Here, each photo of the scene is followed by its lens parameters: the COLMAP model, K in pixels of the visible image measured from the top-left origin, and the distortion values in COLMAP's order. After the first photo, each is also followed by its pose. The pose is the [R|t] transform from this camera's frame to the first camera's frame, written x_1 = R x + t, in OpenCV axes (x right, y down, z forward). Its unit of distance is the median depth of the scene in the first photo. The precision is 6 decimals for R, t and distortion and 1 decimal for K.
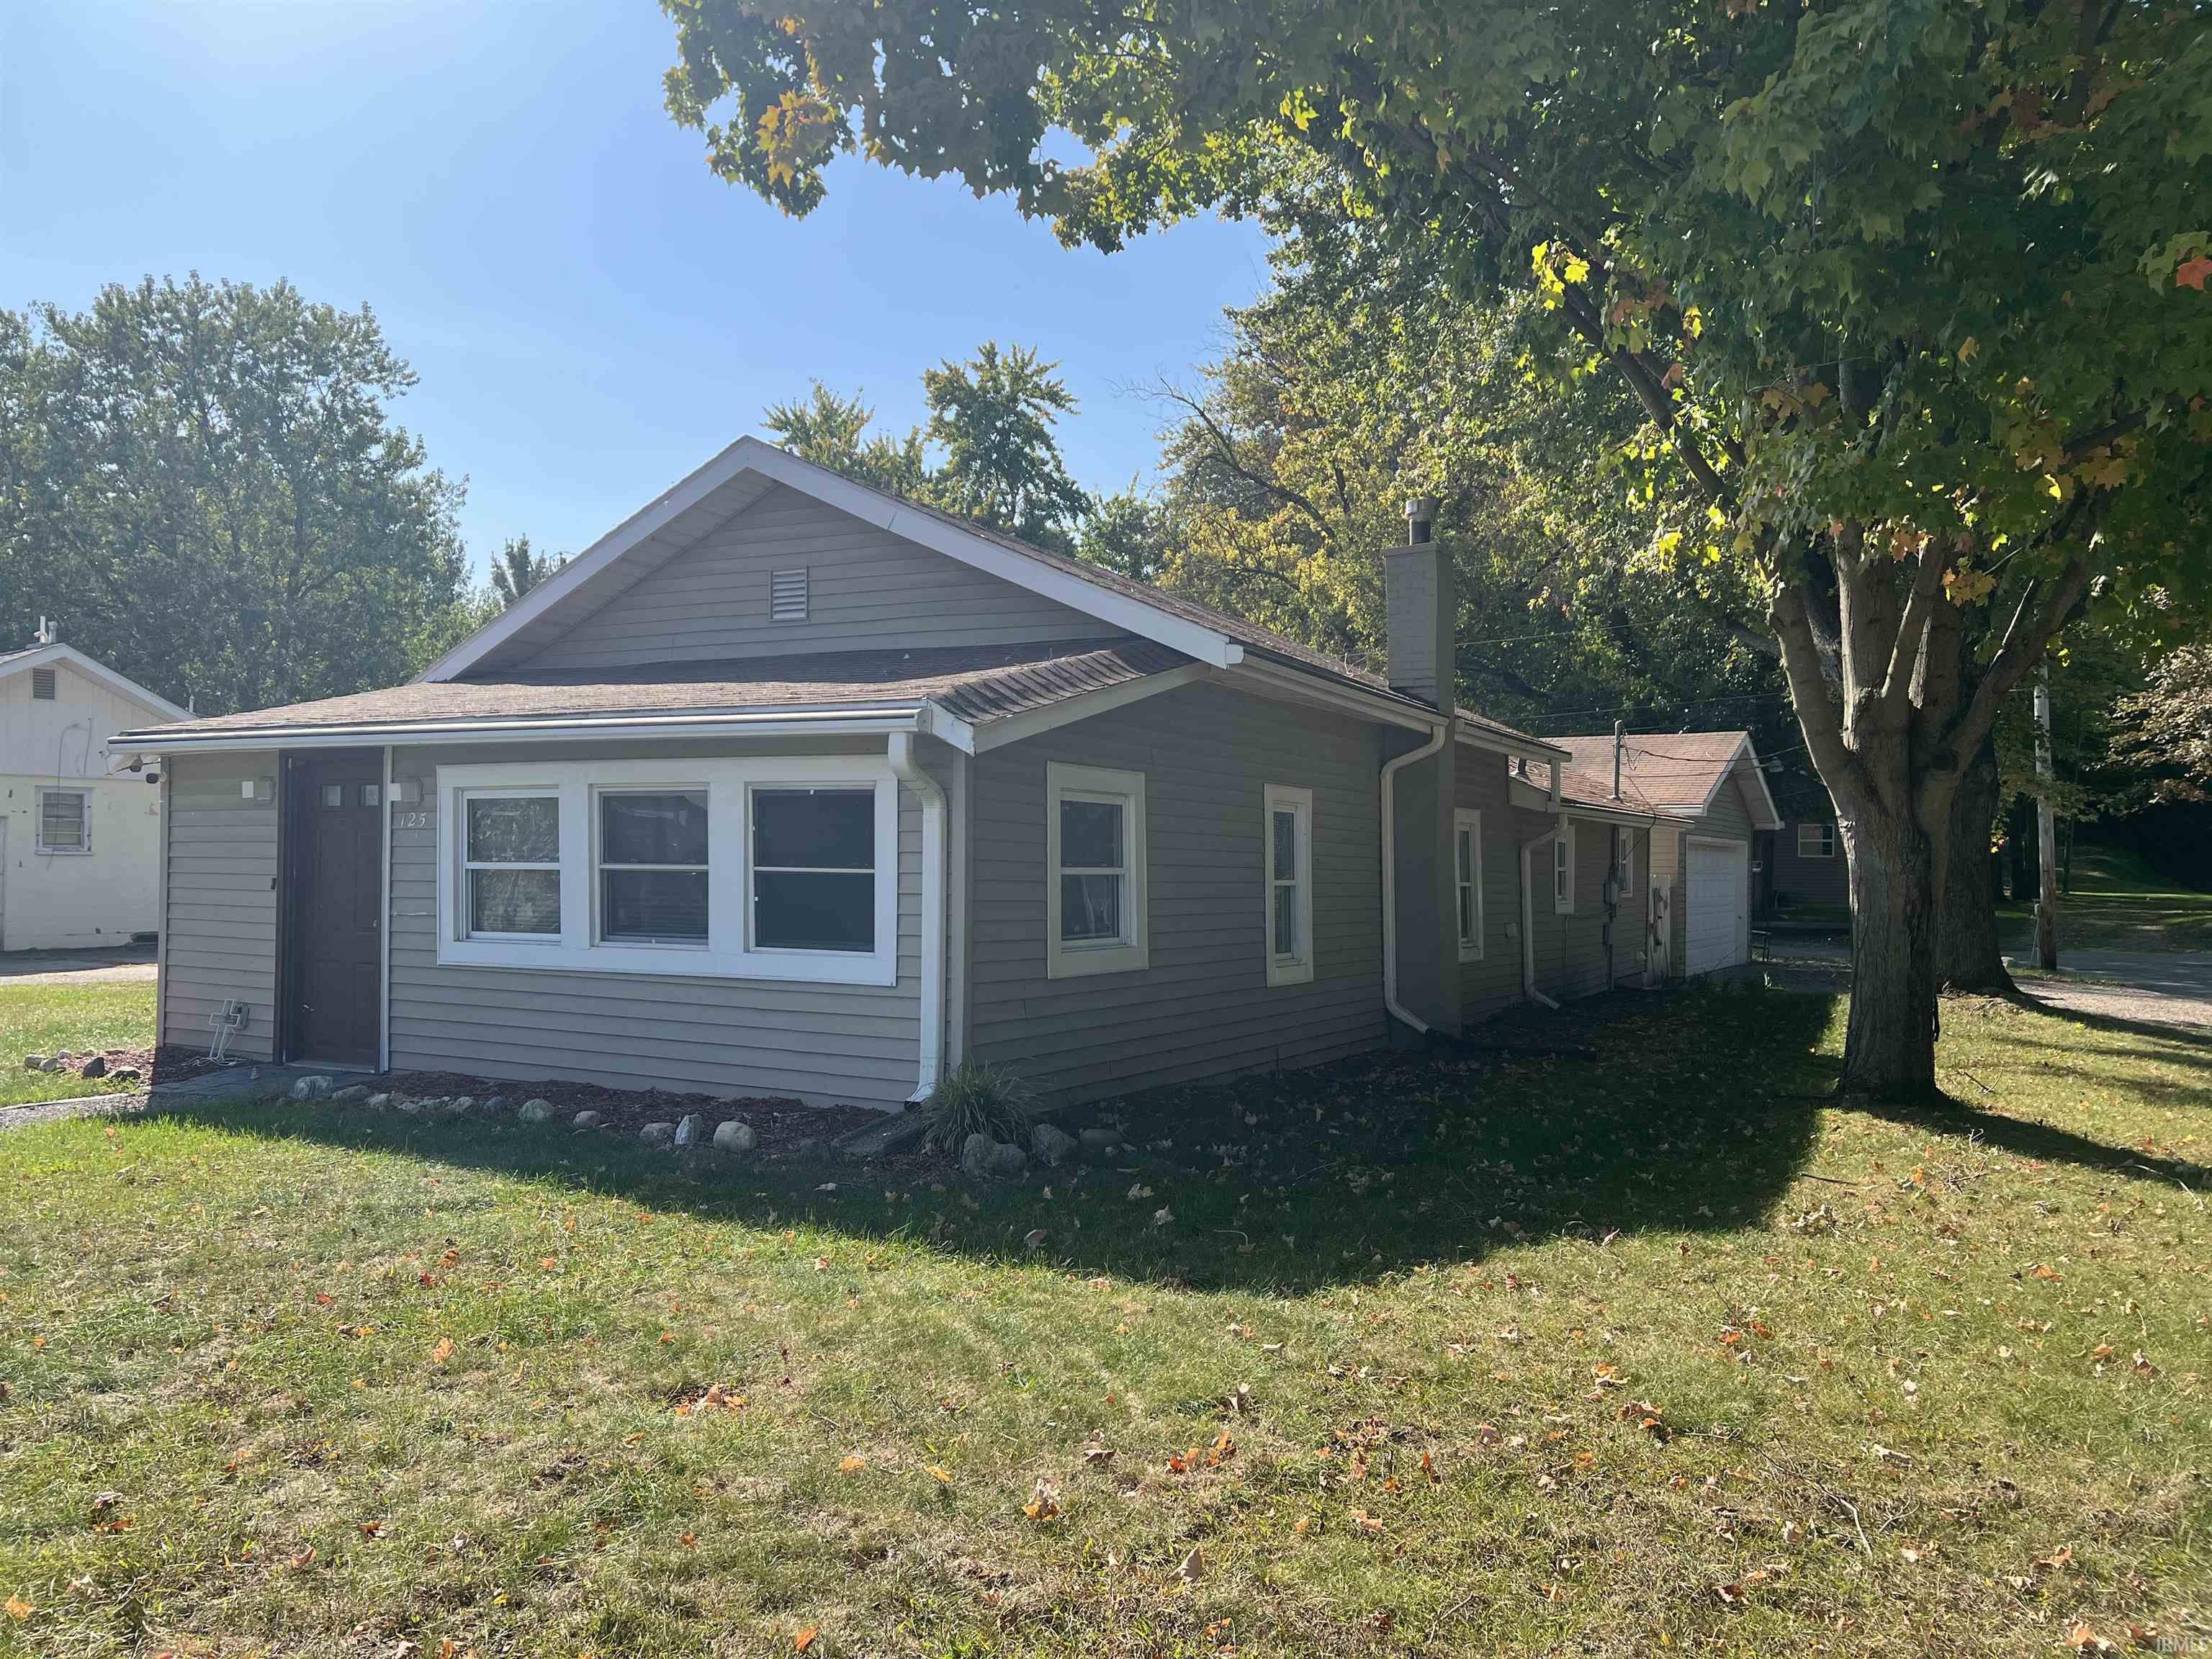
lens RADIAL K [[1654.8, 0, 1110.1], [0, 1654.8, 826.7], [0, 0, 1]] dist [0.055323, -0.050834]
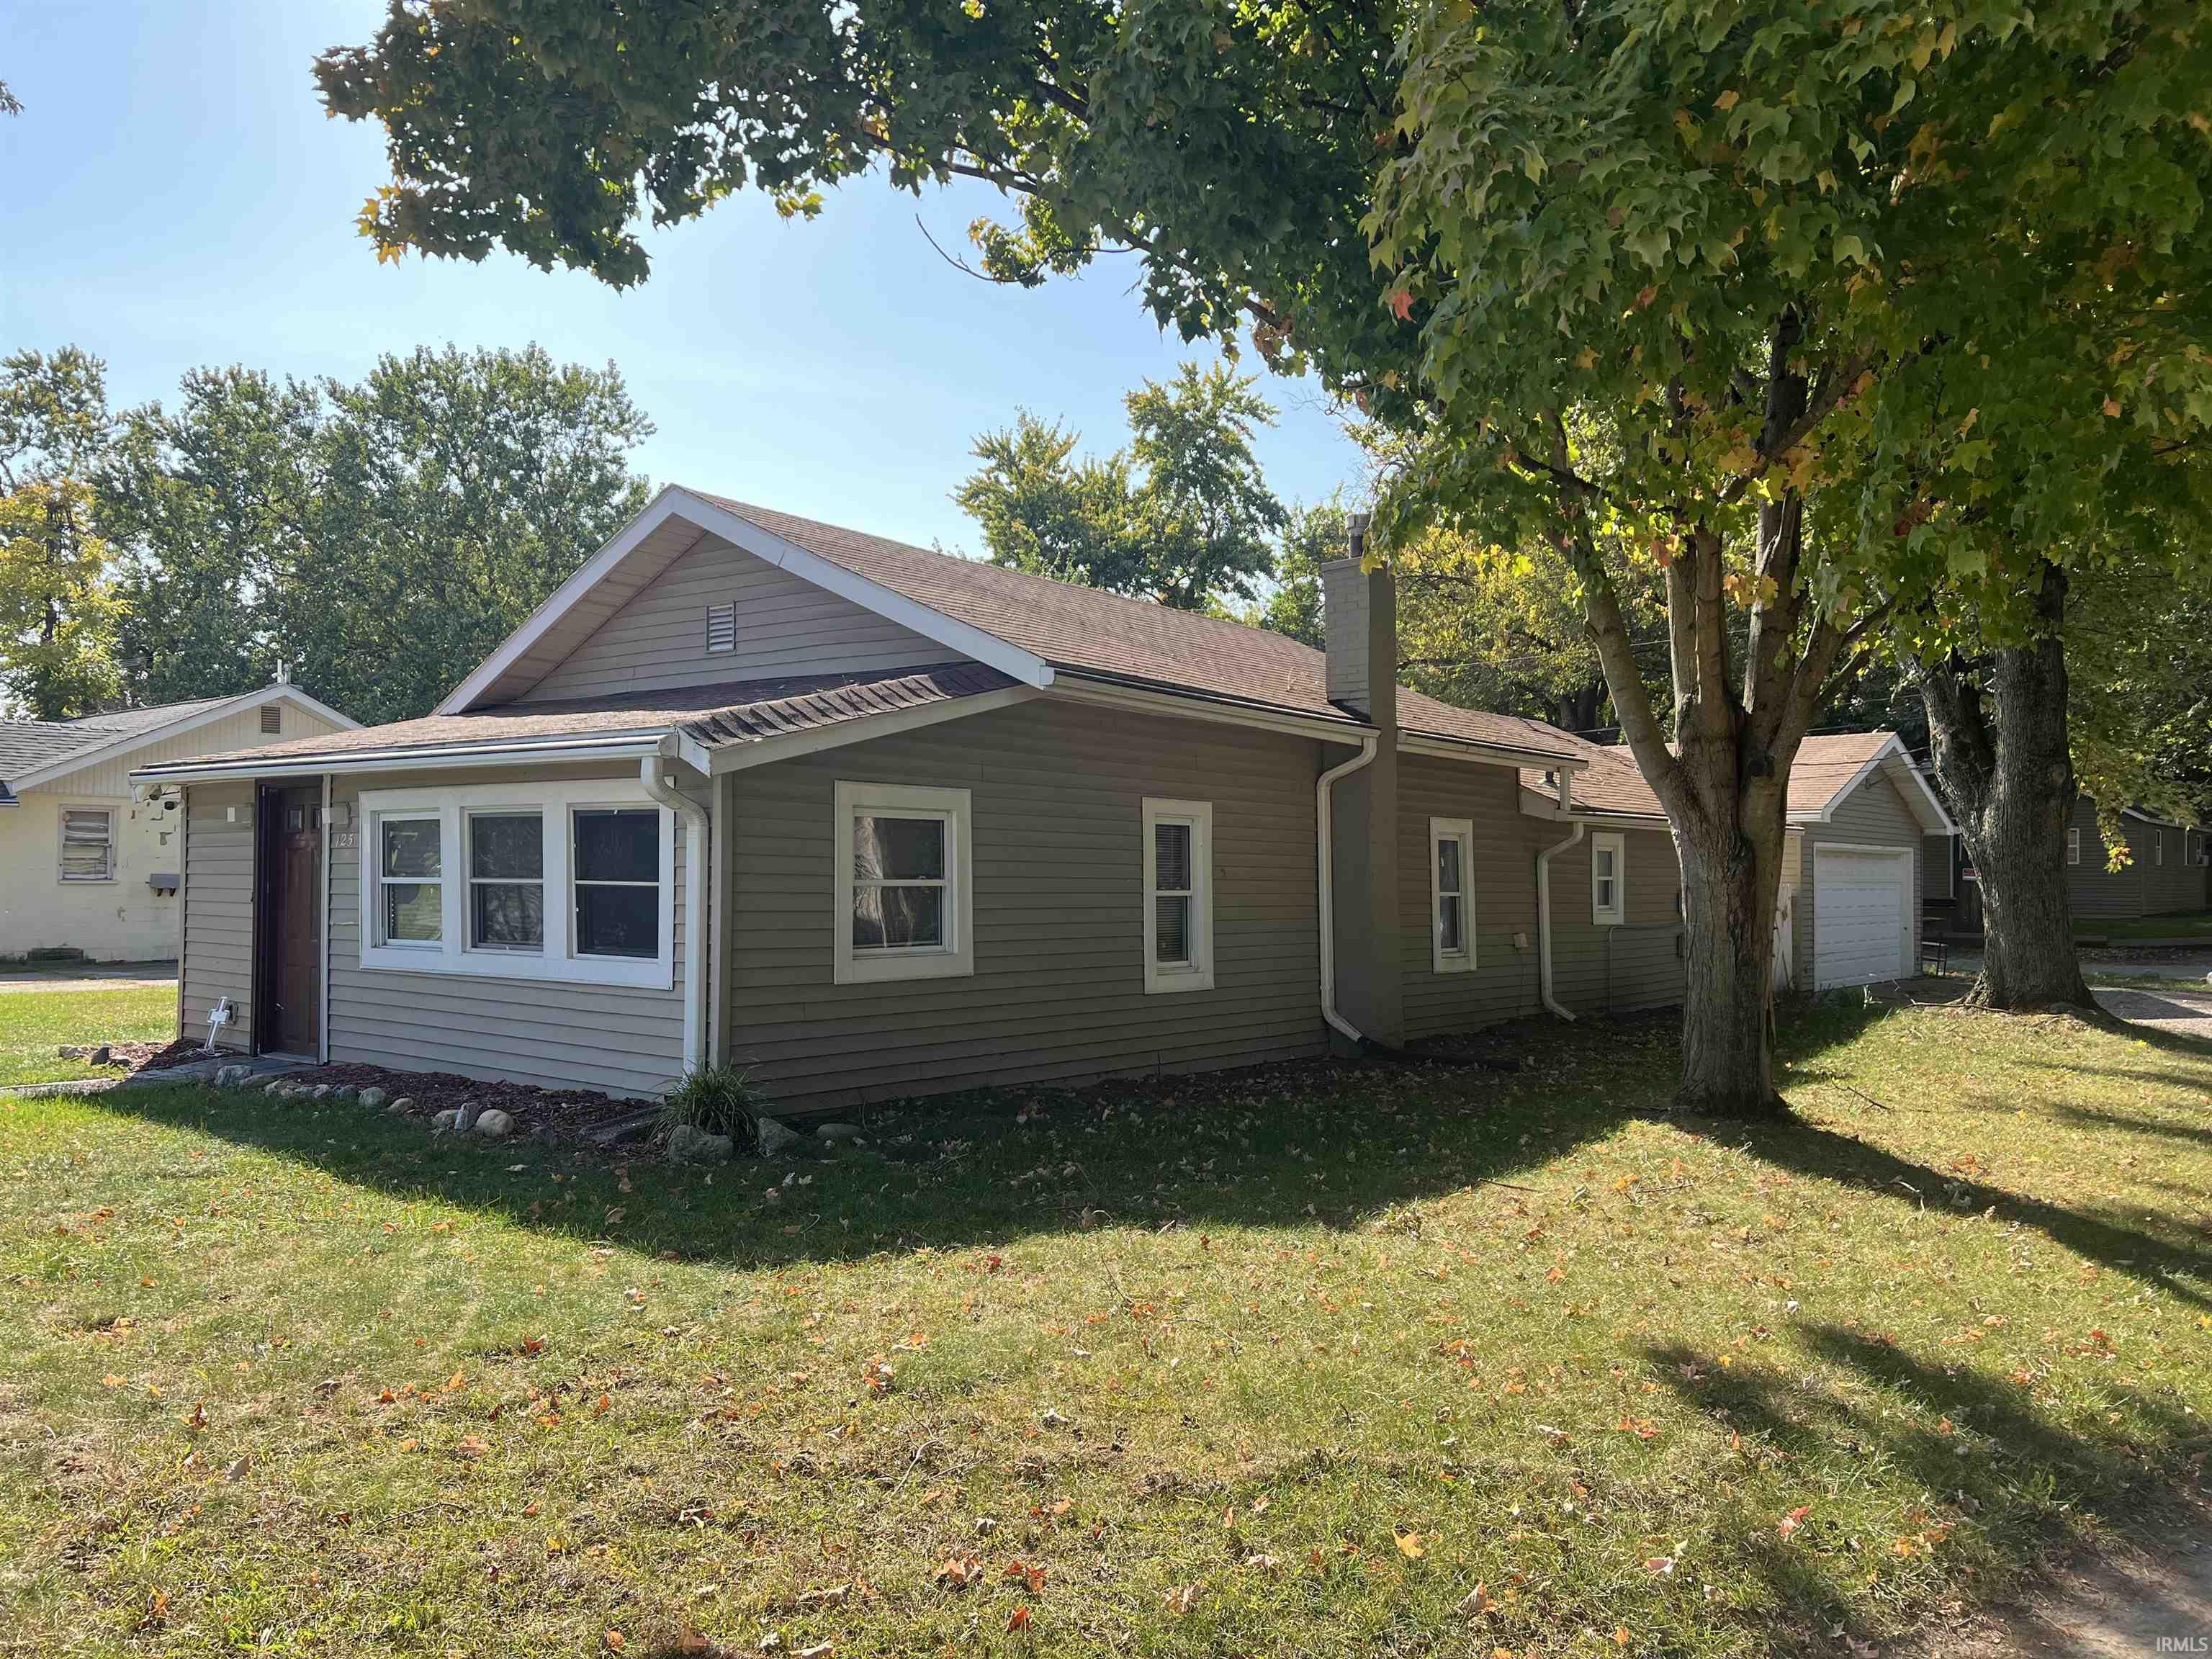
lens RADIAL K [[1654.8, 0, 1125.7], [0, 1654.8, 834.4], [0, 0, 1]] dist [0.055323, -0.050834]
pose [[0.985477, -0.009087, -0.169568, 0.245645], [0.008675, 0.999957, -0.003168, 0.000289], [0.169589, 0.001651, 0.985513, -0.019258]]
